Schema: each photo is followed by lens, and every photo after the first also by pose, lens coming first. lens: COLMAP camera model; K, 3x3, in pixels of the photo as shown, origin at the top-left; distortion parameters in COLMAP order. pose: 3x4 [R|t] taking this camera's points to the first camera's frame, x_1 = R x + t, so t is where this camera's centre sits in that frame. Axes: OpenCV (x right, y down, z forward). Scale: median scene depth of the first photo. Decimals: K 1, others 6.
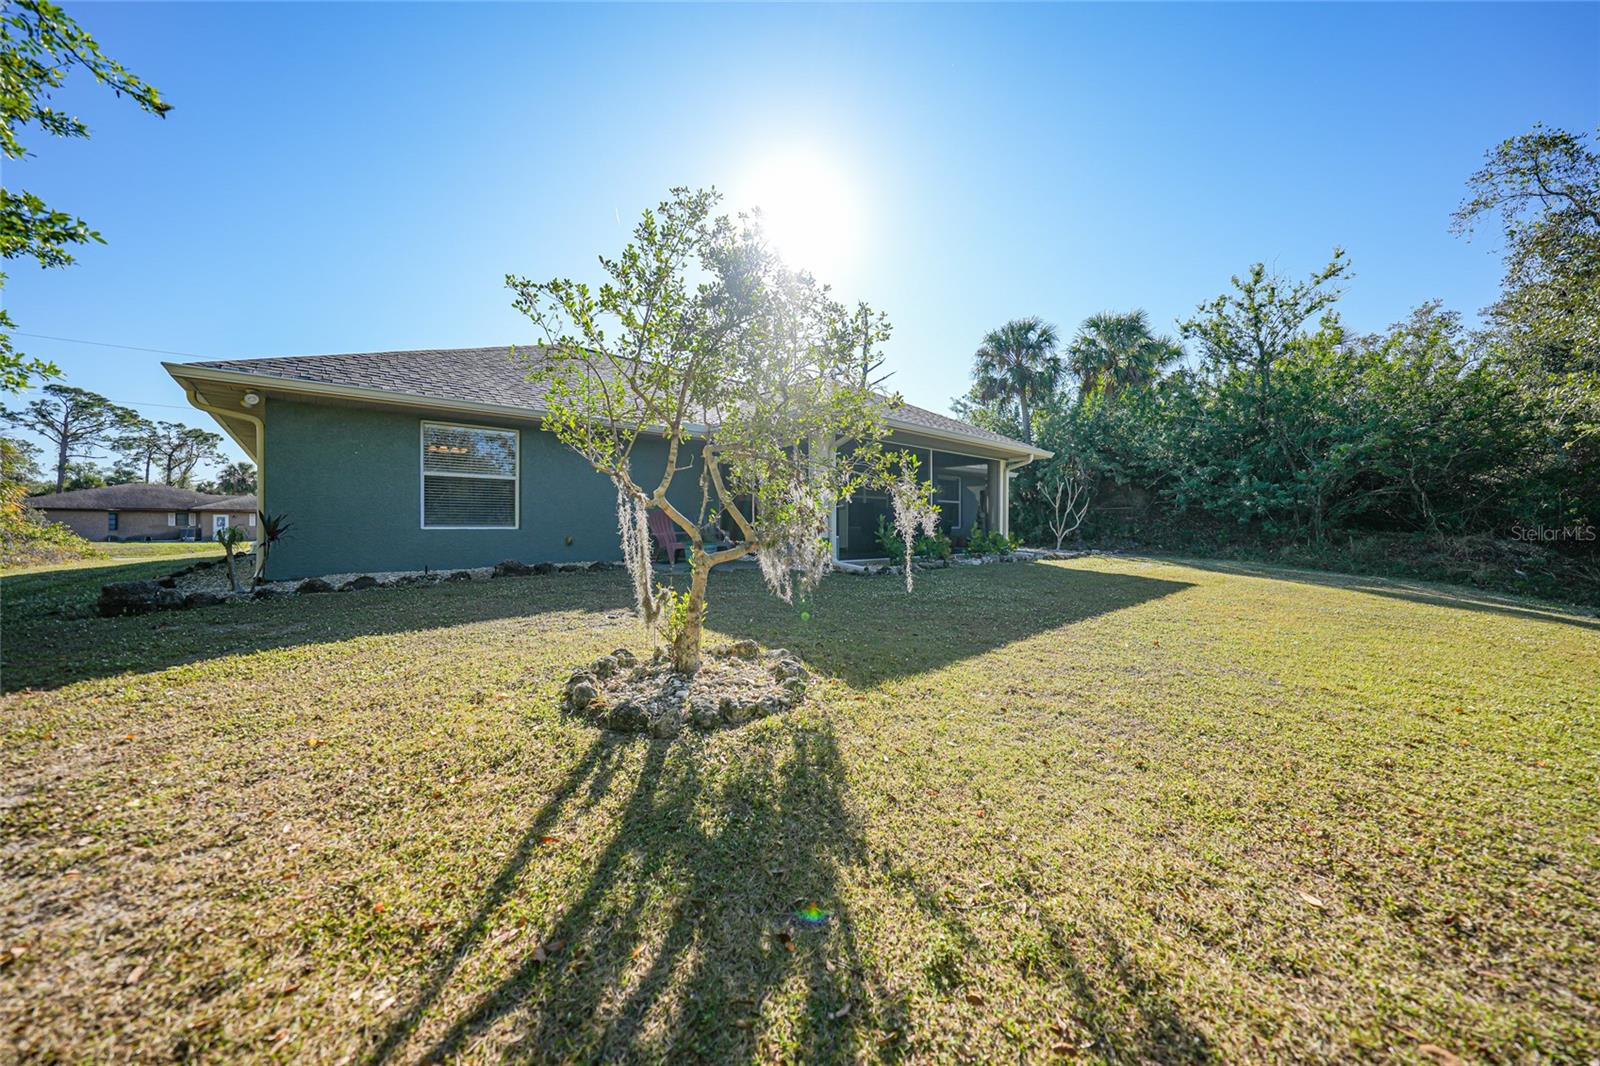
lens RADIAL K [[559.6, 0, 796.2], [0, 559.6, 529.8], [0, 0, 1]] dist [-0.016639, 0.003123]
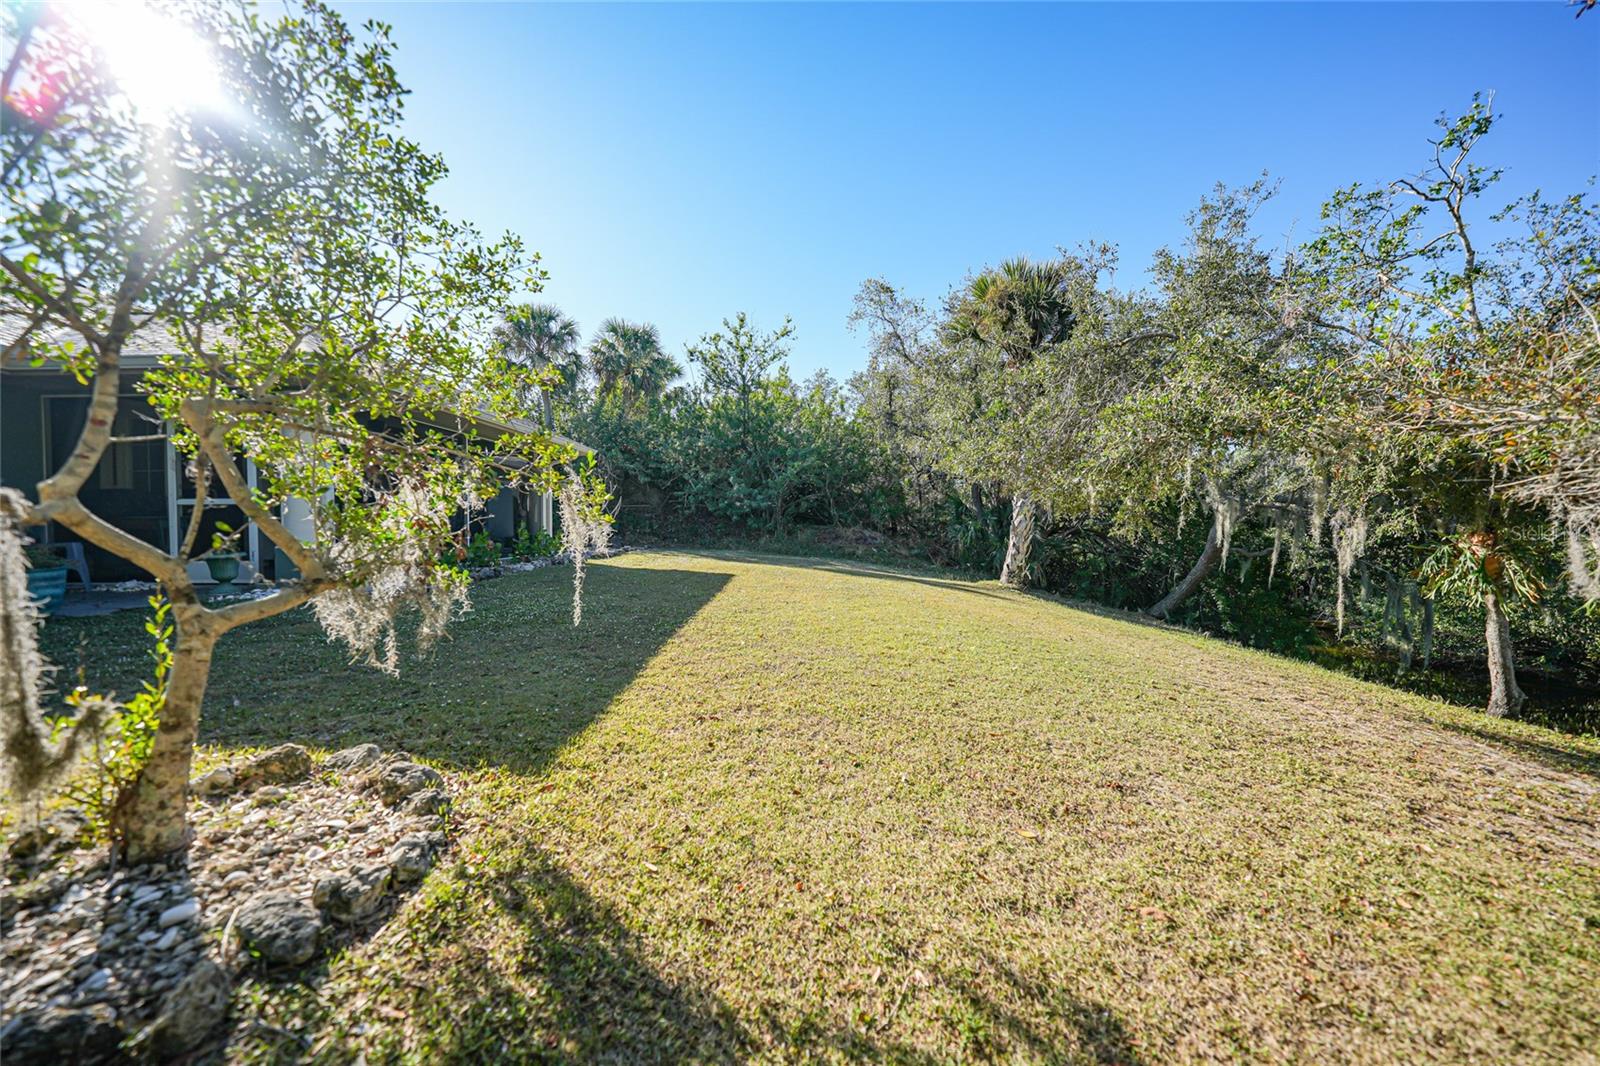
lens RADIAL K [[559.6, 0, 803.1], [0, 559.6, 529.0], [0, 0, 1]] dist [-0.016639, 0.003123]
pose [[0.655972, -0.018199, 0.754566, -0.059797], [0.010812, 0.999833, 0.014715, -0.010850], [-0.754708, -0.001494, 0.656059, 0.084985]]
